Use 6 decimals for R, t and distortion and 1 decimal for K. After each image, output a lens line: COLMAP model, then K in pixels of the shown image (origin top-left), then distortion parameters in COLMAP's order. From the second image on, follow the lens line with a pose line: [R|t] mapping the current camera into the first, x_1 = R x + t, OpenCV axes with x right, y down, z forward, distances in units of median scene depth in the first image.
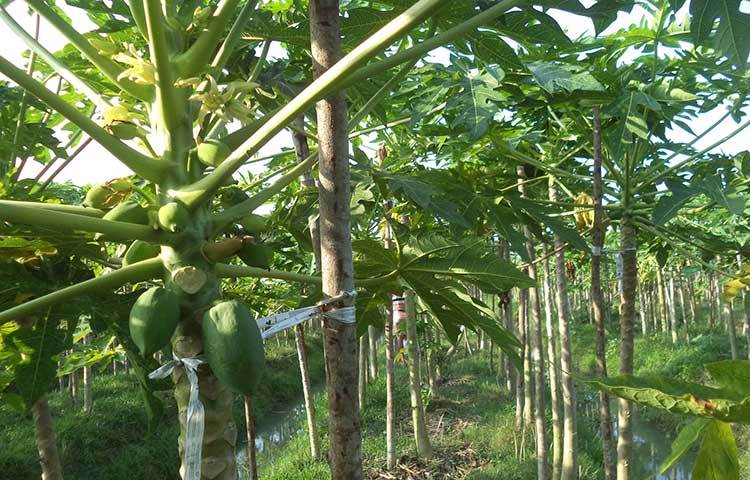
lens RADIAL K [[576.7, 0, 374.9], [0, 576.7, 240.4], [0, 0, 1]] dist [-0.027817, -0.013773]
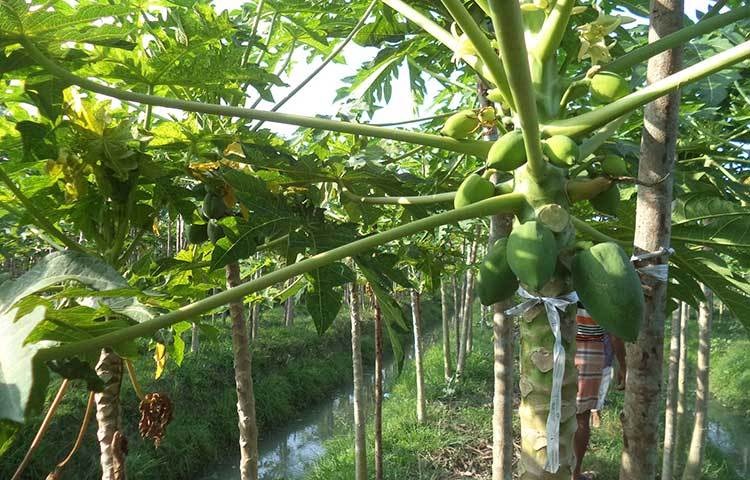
lens RADIAL K [[576.7, 0, 374.9], [0, 576.7, 239.8], [0, 0, 1]] dist [-0.027817, -0.013773]
pose [[0.988446, 0.087092, -0.124057, -0.409659], [-0.081123, 0.995326, 0.052394, 0.064888], [0.128040, -0.041725, 0.990891, 0.000382]]
